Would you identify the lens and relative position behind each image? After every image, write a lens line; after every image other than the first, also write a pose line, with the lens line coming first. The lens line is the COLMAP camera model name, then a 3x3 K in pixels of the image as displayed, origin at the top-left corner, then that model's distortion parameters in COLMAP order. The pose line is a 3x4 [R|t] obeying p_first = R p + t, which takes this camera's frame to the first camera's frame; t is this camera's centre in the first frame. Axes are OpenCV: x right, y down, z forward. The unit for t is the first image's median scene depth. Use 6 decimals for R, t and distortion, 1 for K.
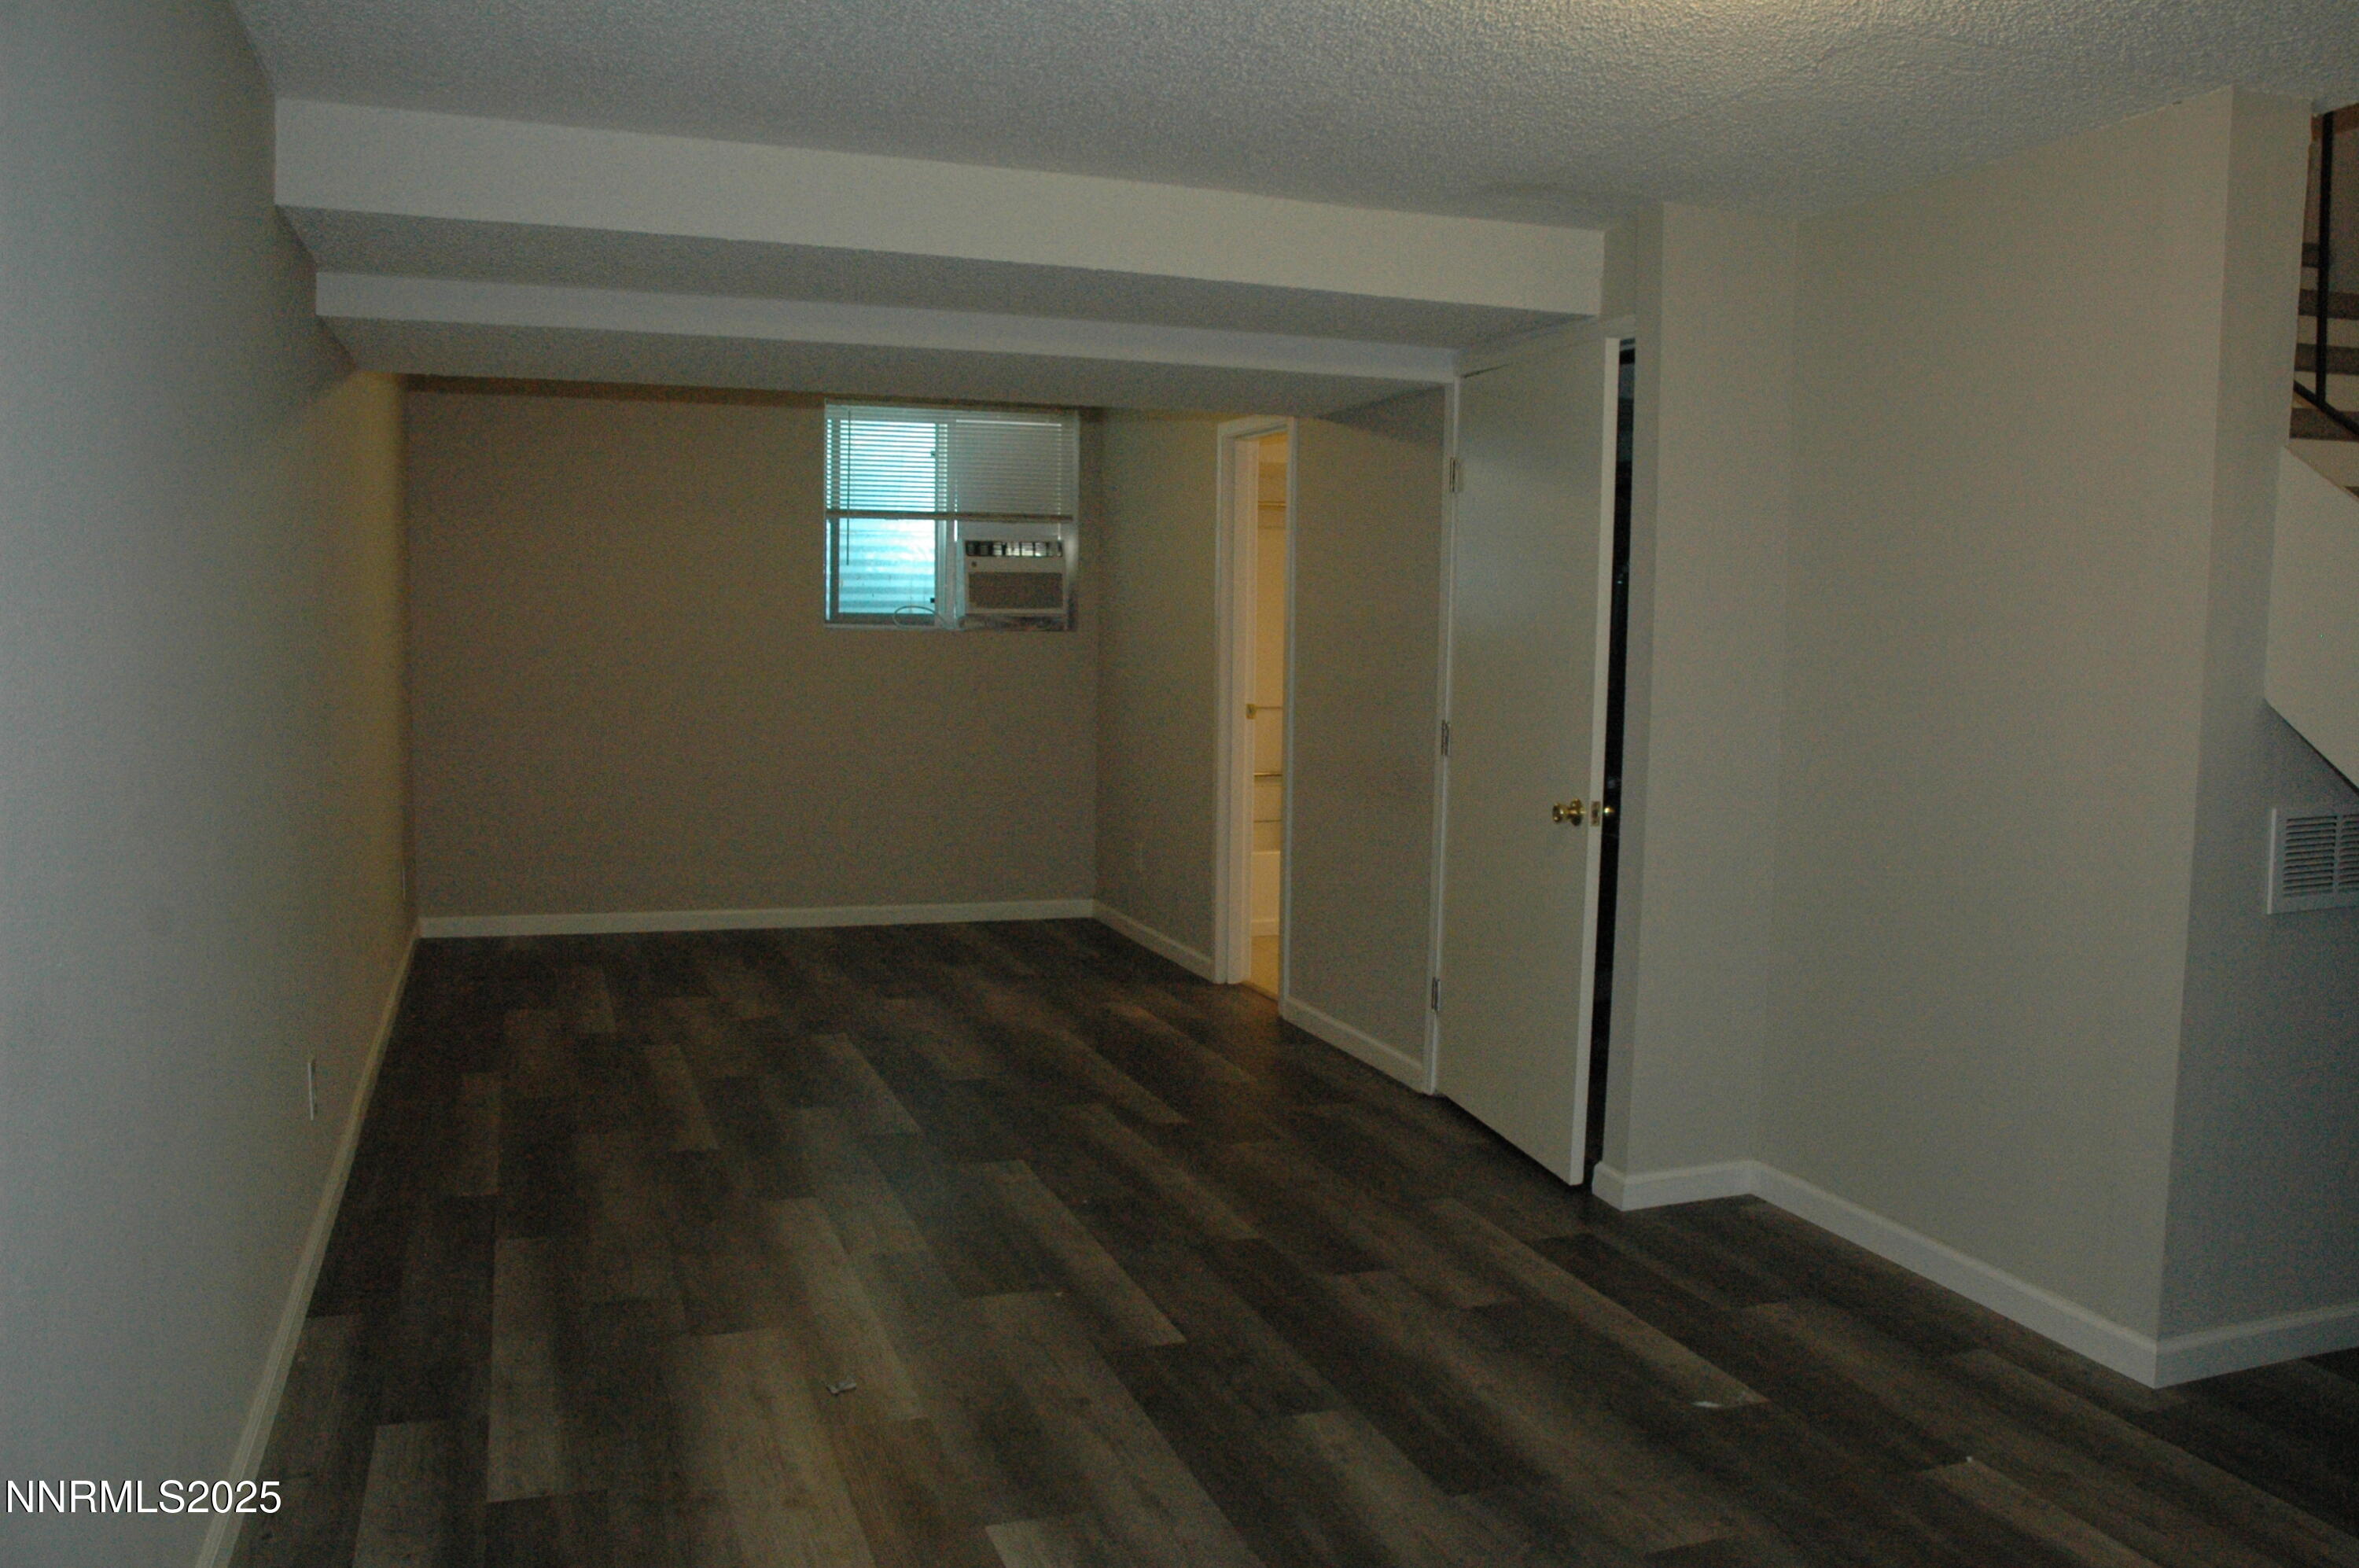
lens RADIAL K [[1858.8, 0, 1190.9], [0, 1858.8, 779.3], [0, 0, 1]] dist [-0.170052, 0.142352]
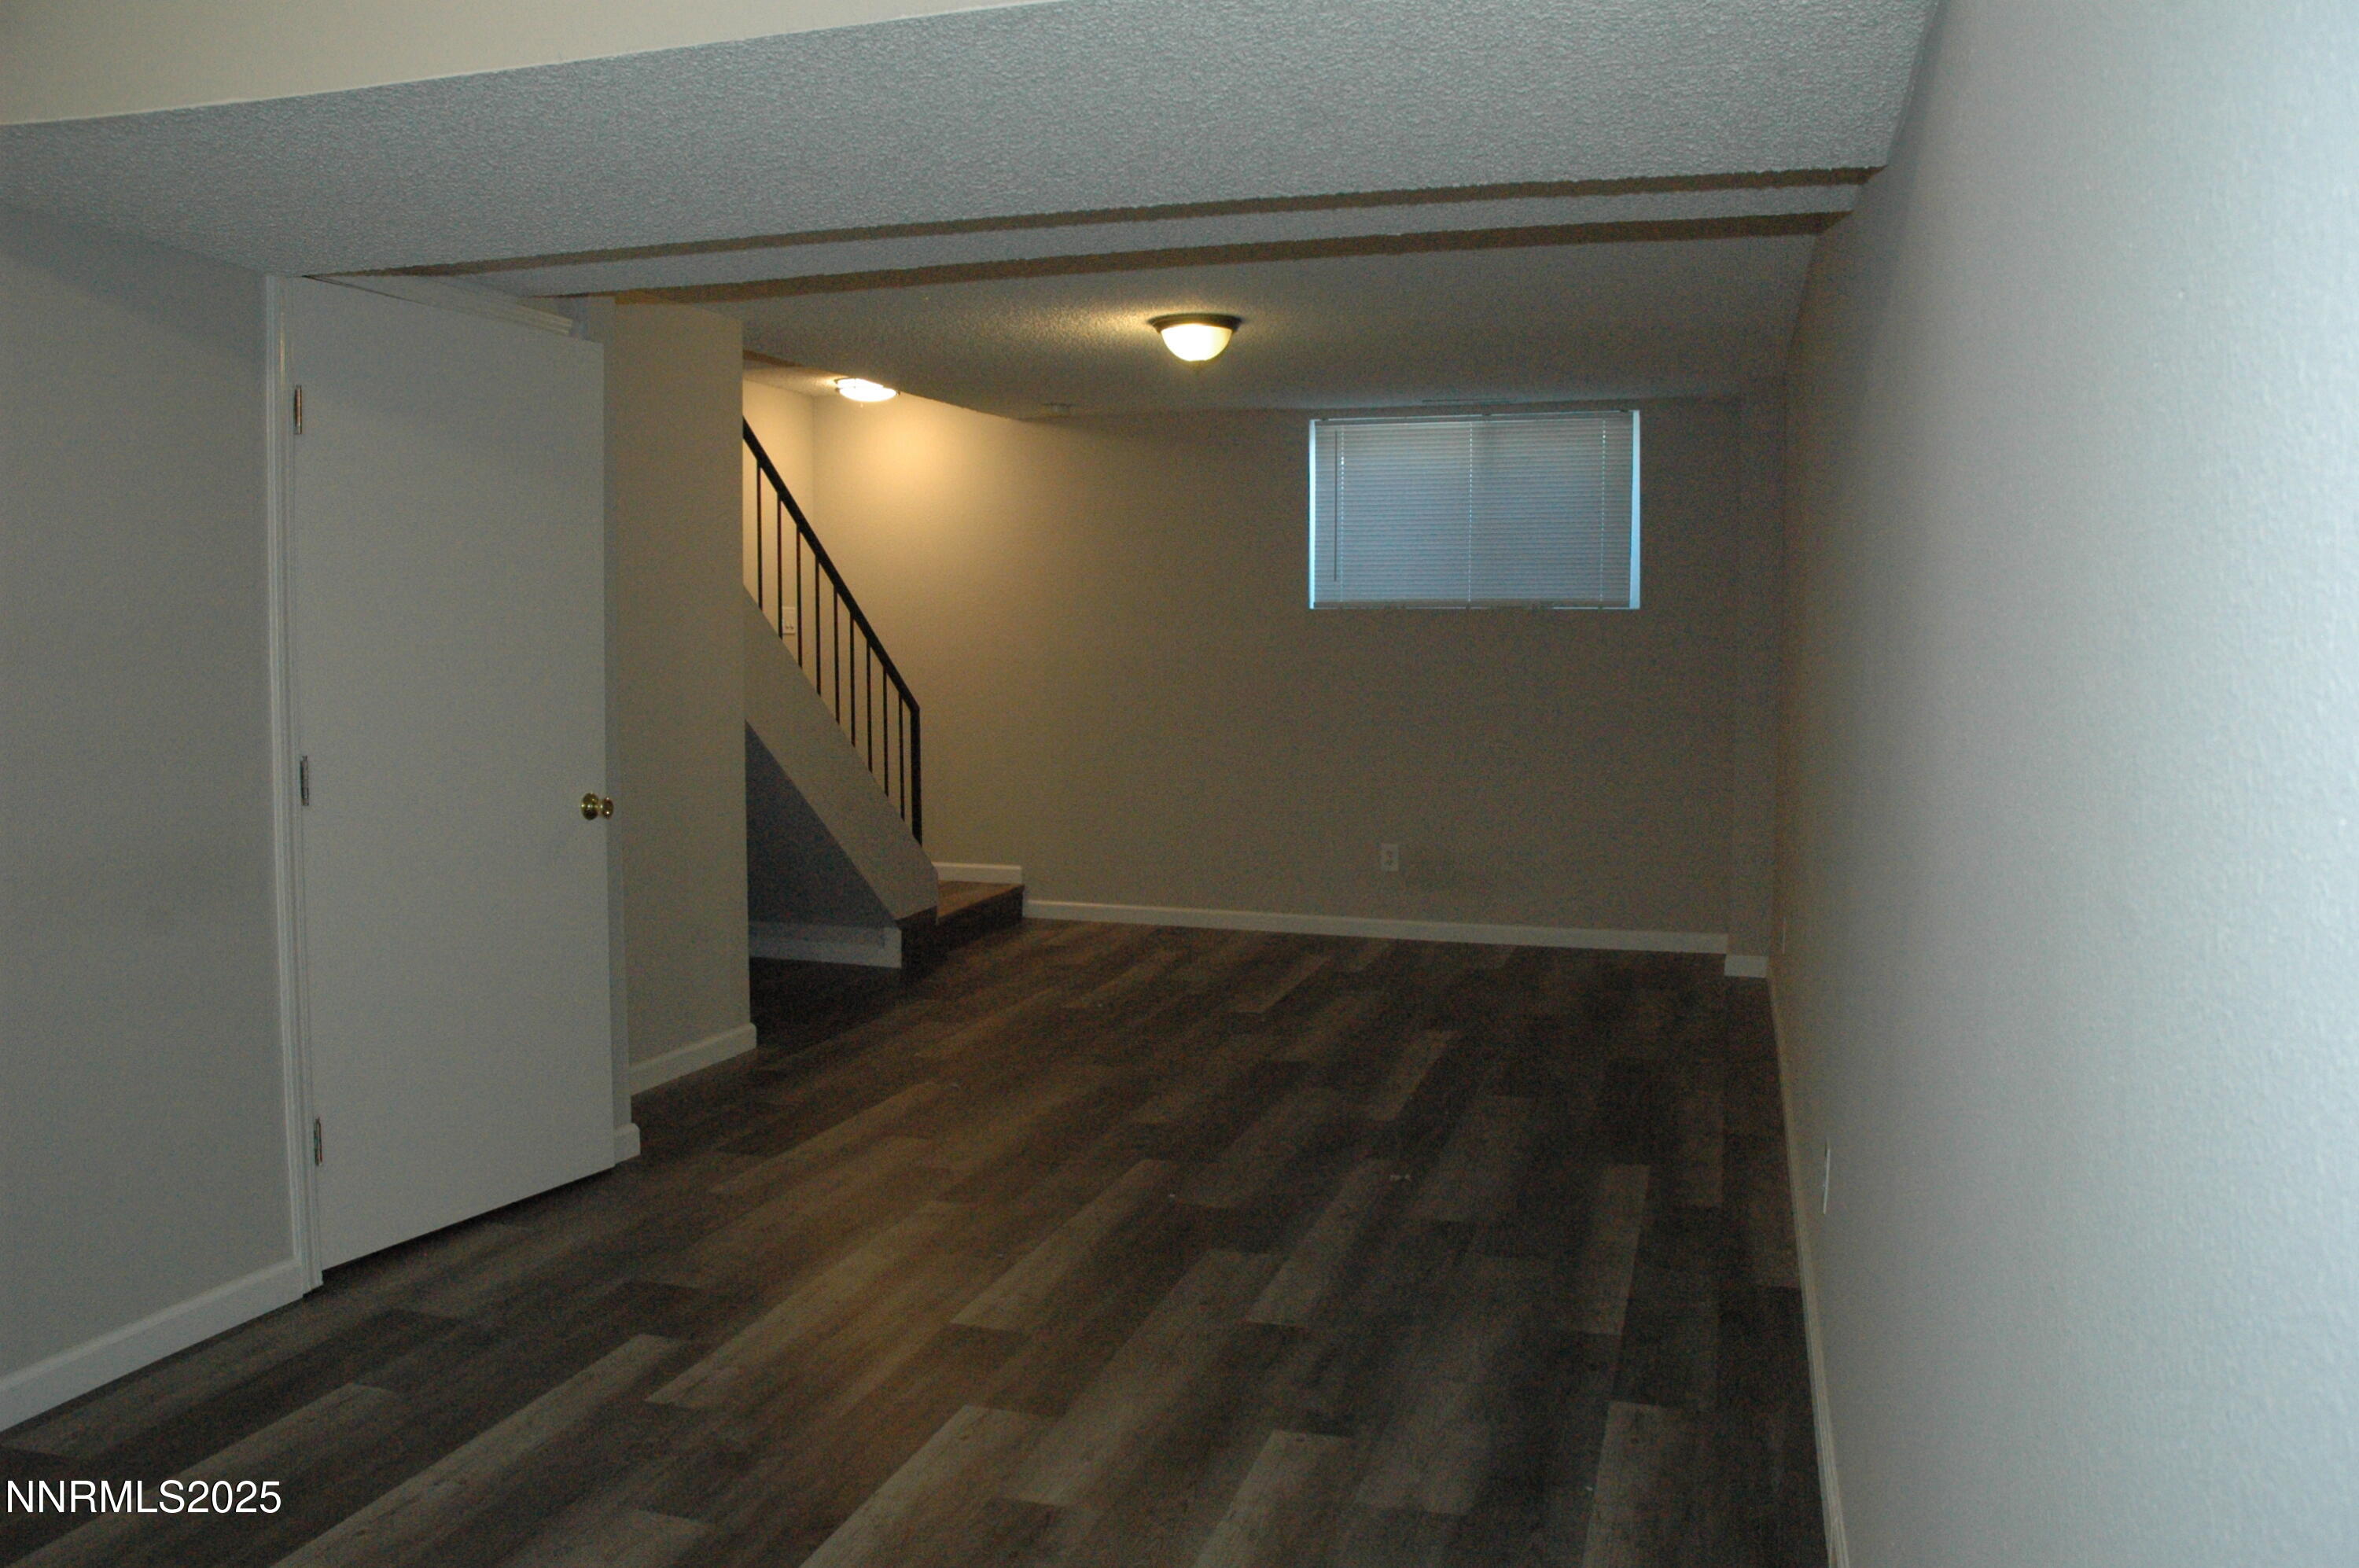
lens RADIAL K [[1858.8, 0, 1188.3], [0, 1858.8, 791.6], [0, 0, 1]] dist [-0.170052, 0.142352]
pose [[-0.805890, -0.073585, 0.587475, -0.736688], [0.027617, 0.986495, 0.161449, -0.163683], [-0.591421, 0.146334, -0.792974, 1.839347]]
